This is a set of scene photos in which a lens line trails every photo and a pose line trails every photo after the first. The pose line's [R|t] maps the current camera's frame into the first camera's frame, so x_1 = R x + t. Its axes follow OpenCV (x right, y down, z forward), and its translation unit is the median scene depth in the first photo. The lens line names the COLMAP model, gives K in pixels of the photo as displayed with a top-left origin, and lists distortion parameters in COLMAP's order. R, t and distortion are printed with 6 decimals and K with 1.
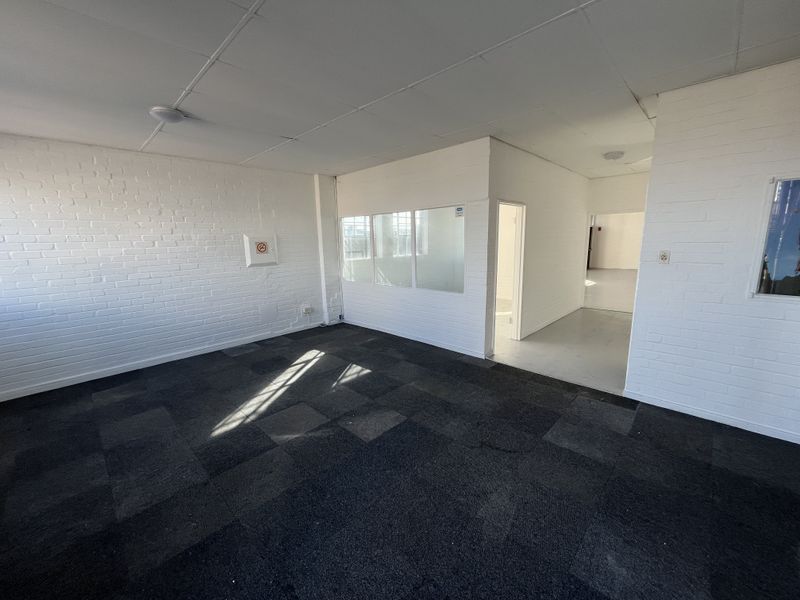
lens RADIAL K [[325.2, 0, 397.1], [0, 325.2, 300.8], [0, 0, 1]] dist [0.001660, -0.000168]
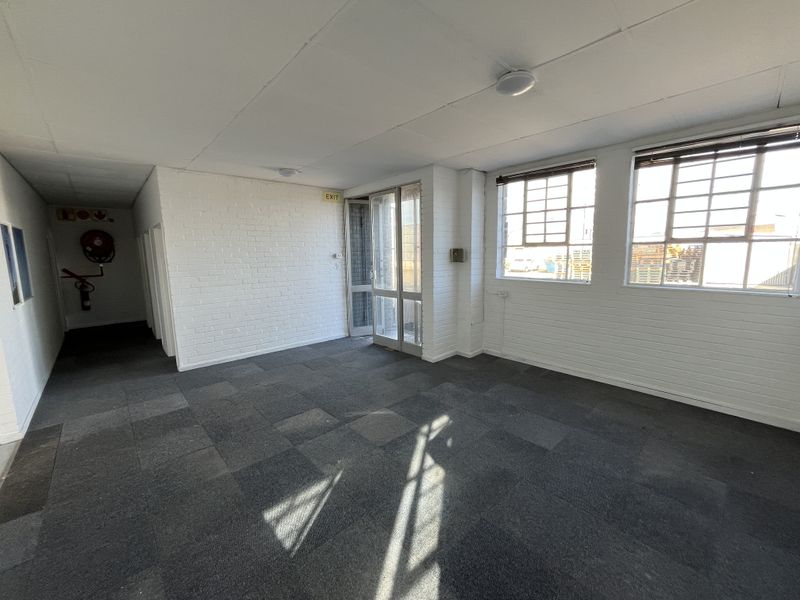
lens RADIAL K [[325.2, 0, 397.1], [0, 325.2, 300.8], [0, 0, 1]] dist [0.001660, -0.000168]
pose [[-0.997659, 0.030640, 0.061132, -0.404623], [0.049011, 0.943822, 0.326800, -0.309109], [-0.047685, 0.329031, -0.943114, 1.676213]]
